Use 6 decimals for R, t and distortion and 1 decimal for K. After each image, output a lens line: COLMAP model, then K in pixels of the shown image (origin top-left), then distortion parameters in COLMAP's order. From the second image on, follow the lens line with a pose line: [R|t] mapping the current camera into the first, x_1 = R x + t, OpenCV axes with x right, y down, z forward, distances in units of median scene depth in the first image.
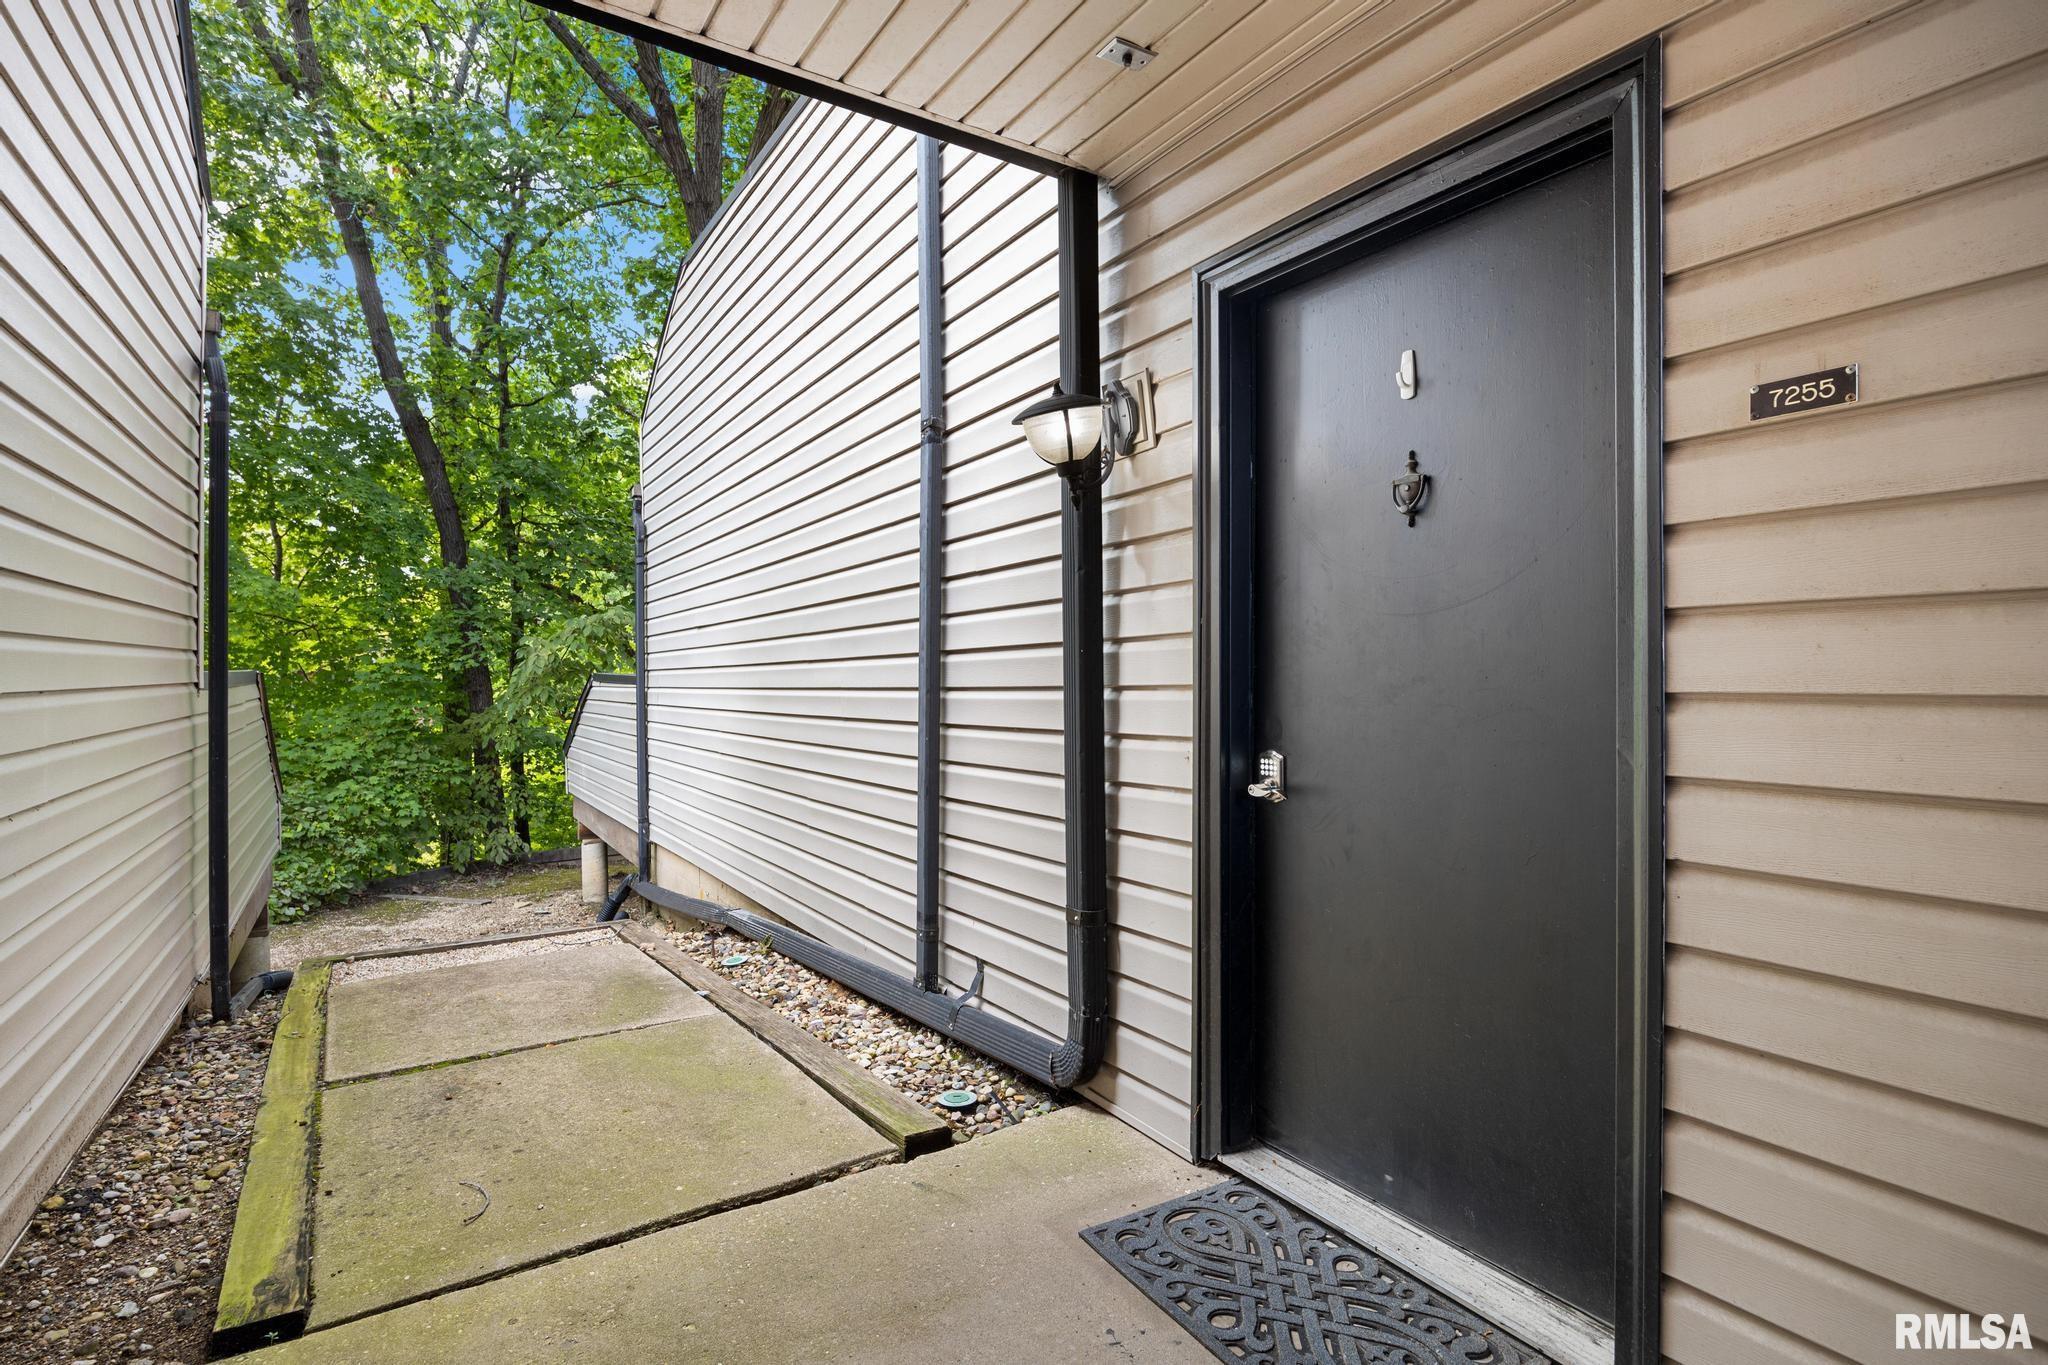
lens RADIAL K [[989.1, 0, 1024.0], [0, 989.1, 682.5], [0, 0, 1]] dist [-0.000315, -0.000074]
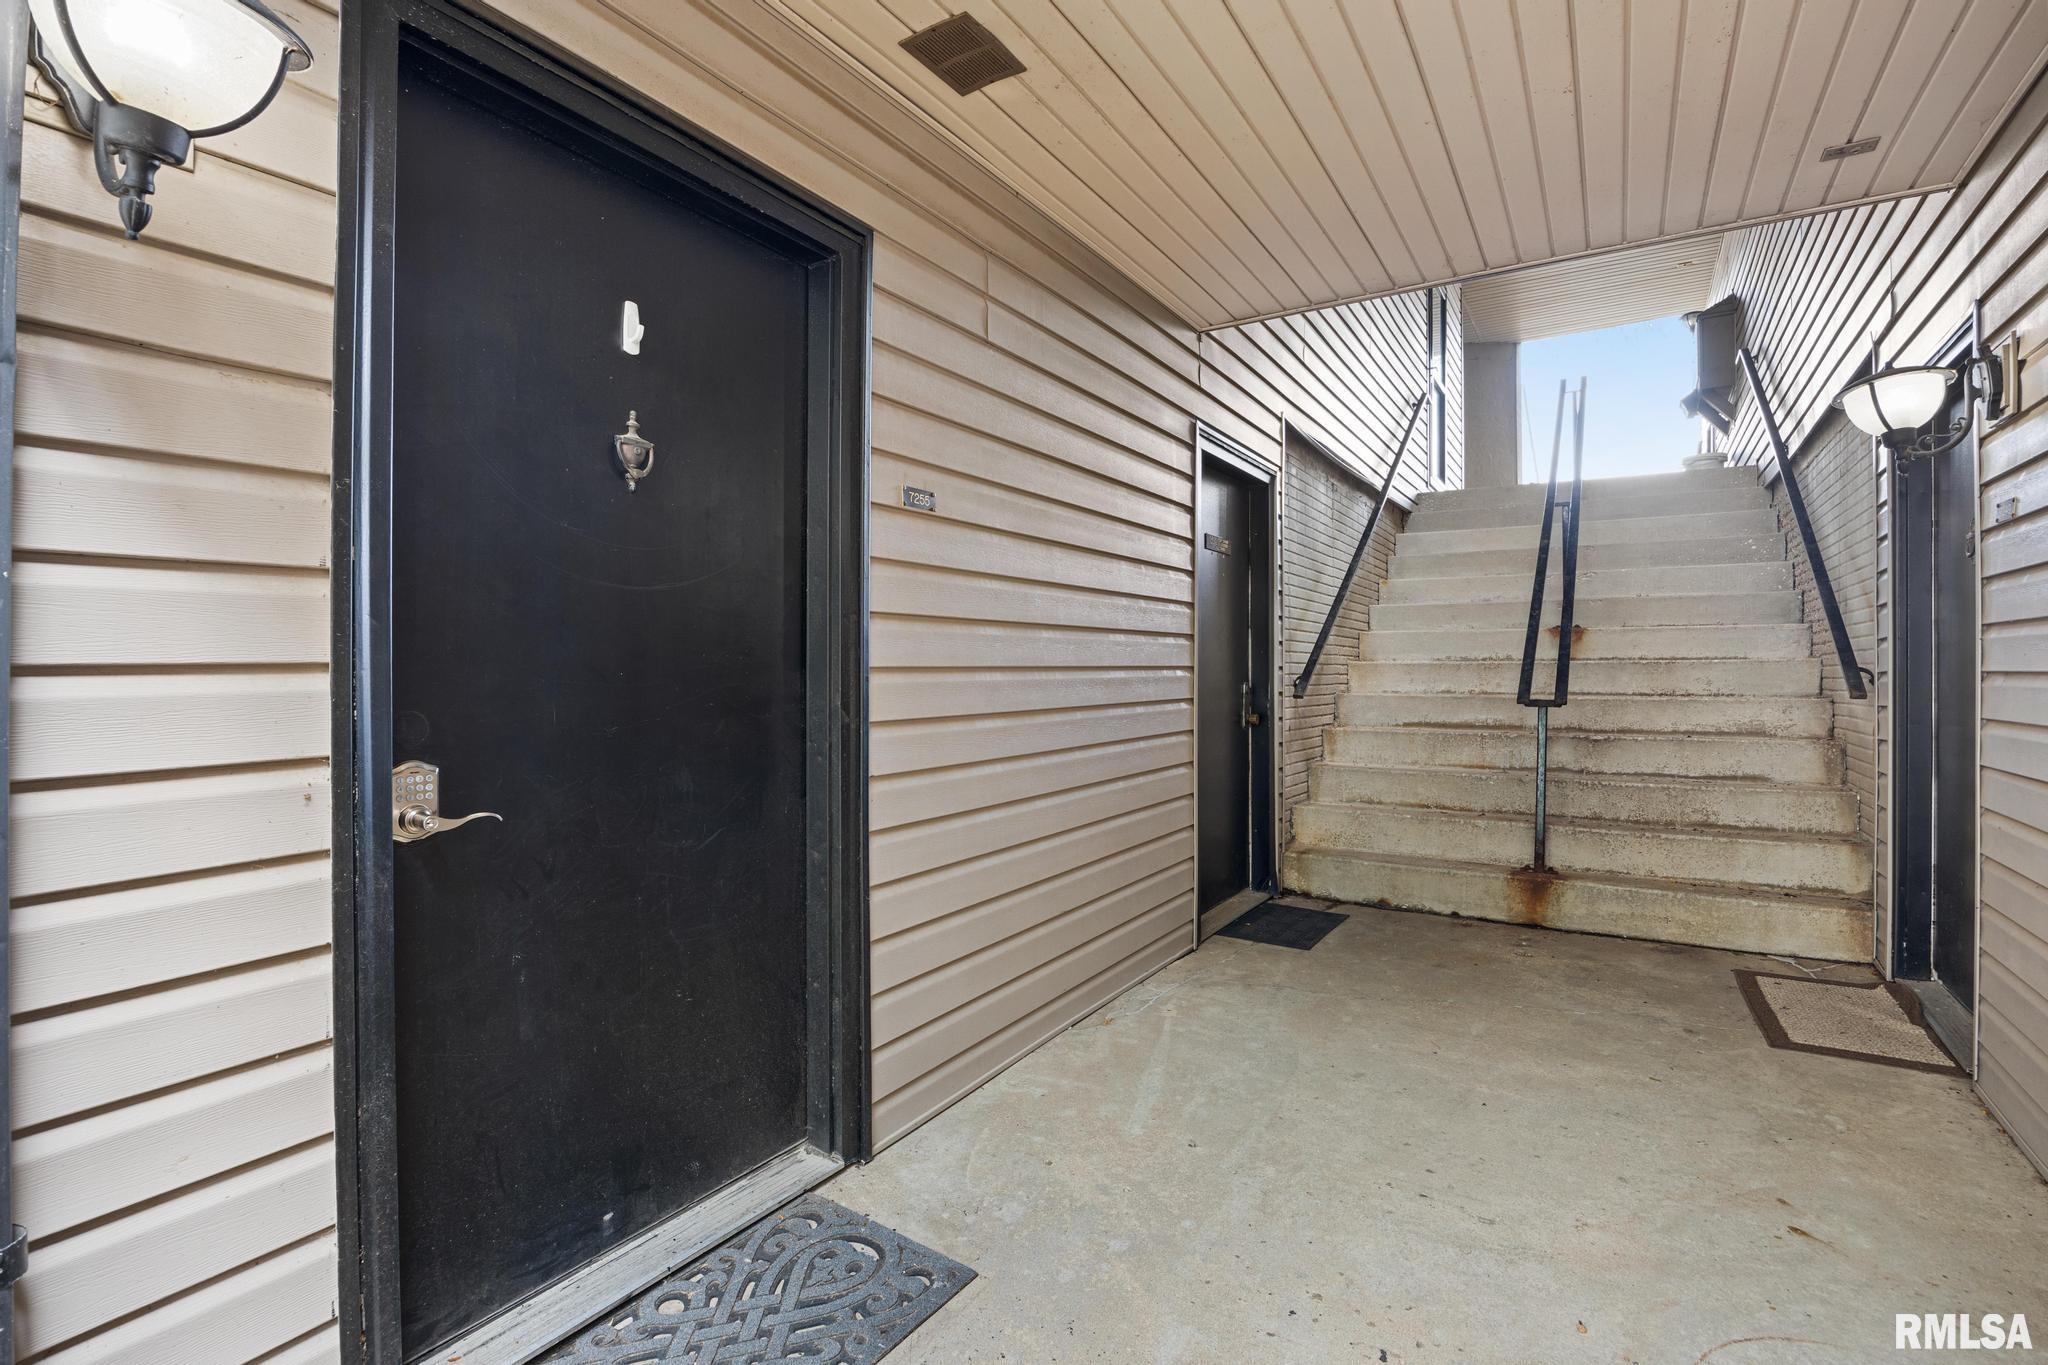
lens RADIAL K [[972.9, 0, 1024.0], [0, 972.9, 682.5], [0, 0, 1]] dist [0.000200, 0.000015]
pose [[-0.435626, -0.012488, 0.900041, -0.625732], [0.007140, 0.999824, 0.017328, 0.008960], [-0.900100, 0.013975, -0.435460, 1.129971]]
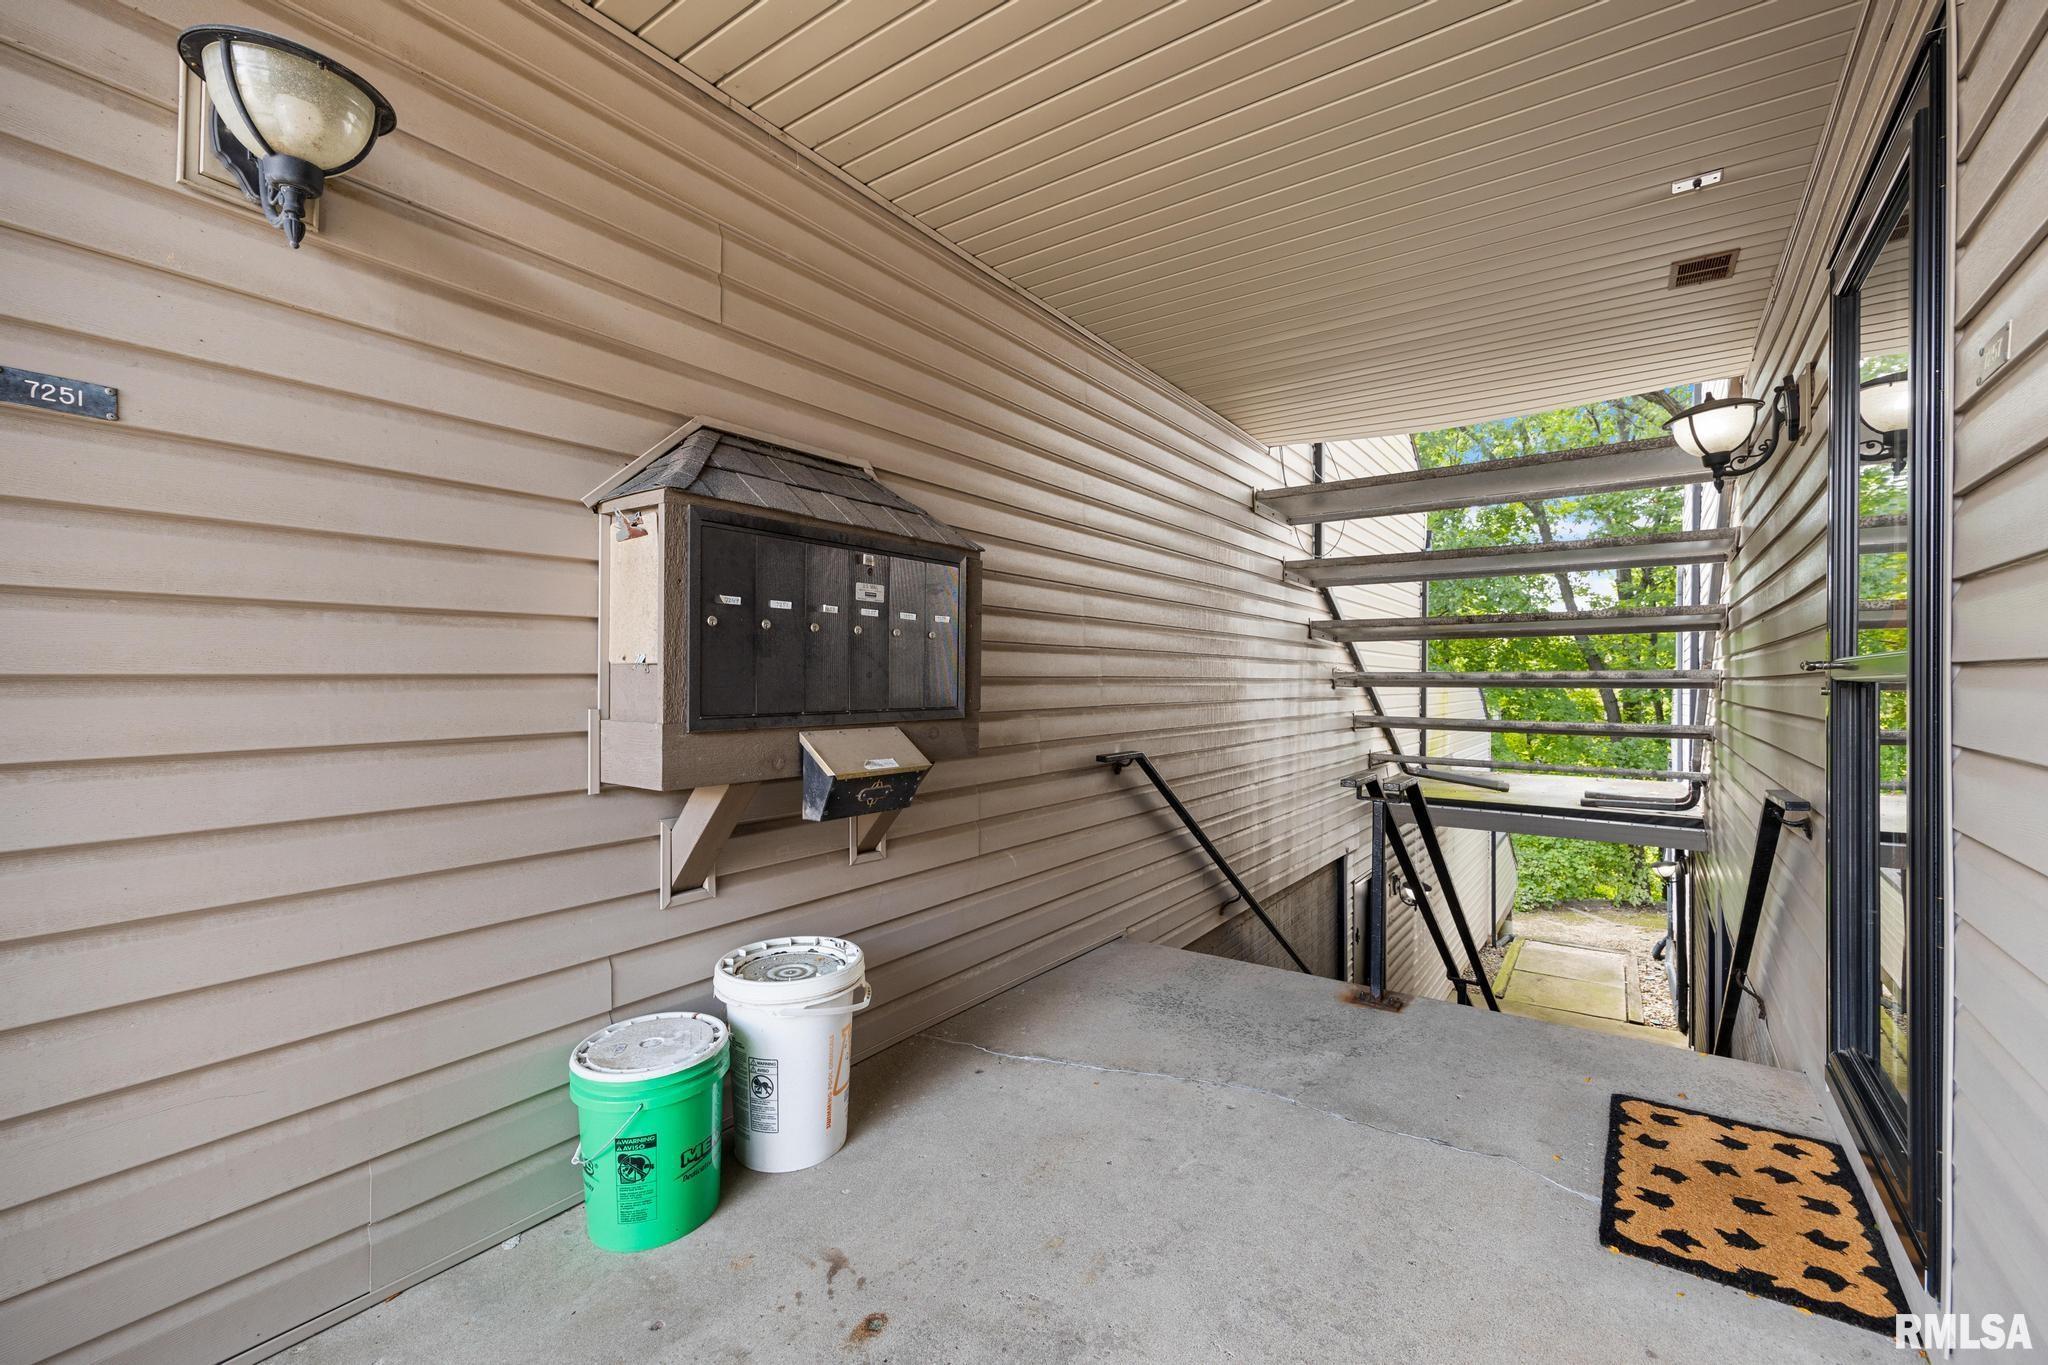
lens RADIAL K [[861.6, 0, 1024.0], [0, 861.6, 682.5], [0, 0, 1]] dist [0.000307, -0.000007]
pose [[0.368116, 0.006472, -0.929757, 1.696120], [-0.010069, 0.999945, 0.002974, -0.707785], [0.929725, 0.008267, 0.368161, -2.026270]]
